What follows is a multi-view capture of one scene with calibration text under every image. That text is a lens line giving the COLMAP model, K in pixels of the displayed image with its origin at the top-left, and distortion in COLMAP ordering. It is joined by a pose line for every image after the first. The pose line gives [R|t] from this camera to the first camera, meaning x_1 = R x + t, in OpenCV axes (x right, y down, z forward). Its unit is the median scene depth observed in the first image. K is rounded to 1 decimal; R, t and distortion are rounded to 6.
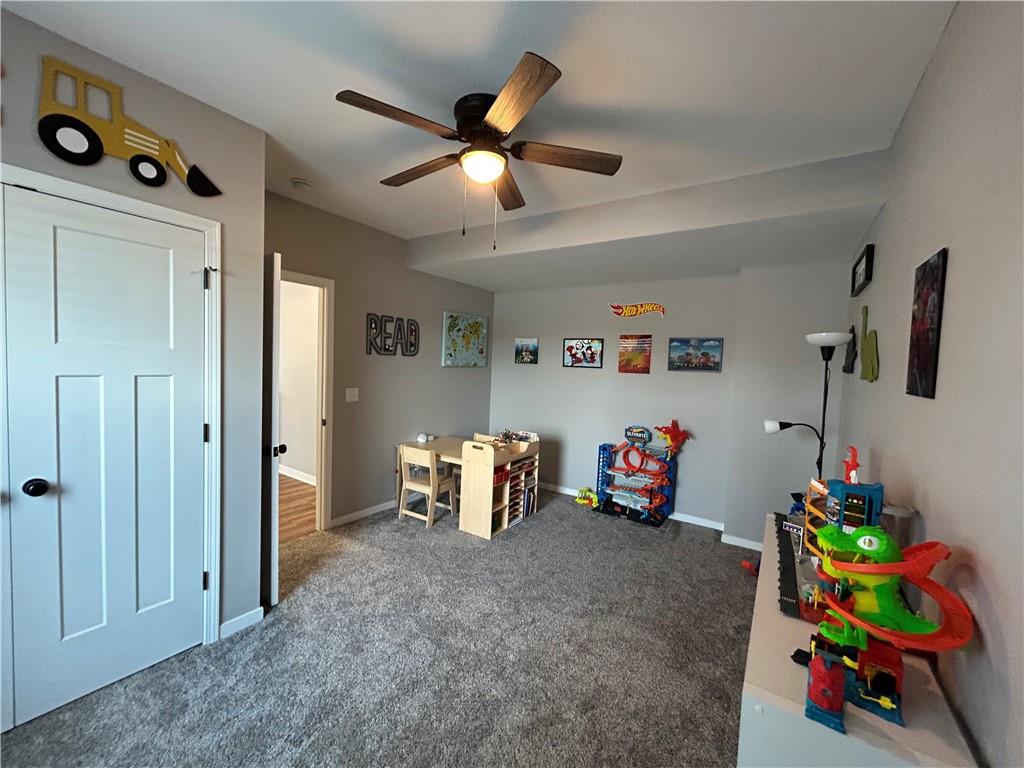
lens RADIAL K [[409.4, 0, 512.0], [0, 409.4, 384.0], [0, 0, 1]] dist [0.000810, 0.000352]
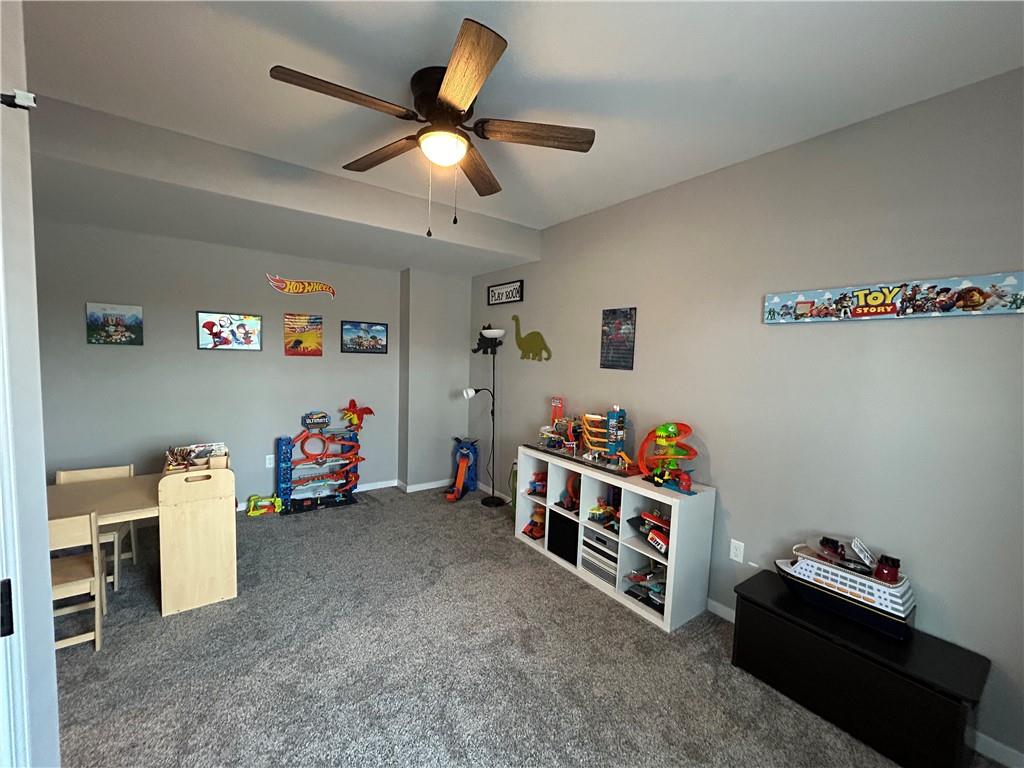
lens RADIAL K [[409.4, 0, 512.0], [0, 409.4, 384.0], [0, 0, 1]] dist [0.000810, 0.000352]
pose [[0.350382, -0.094627, 0.931814, -0.426306], [0.030274, 0.995508, 0.089712, -0.033588], [-0.936118, -0.003224, 0.351673, 0.242513]]
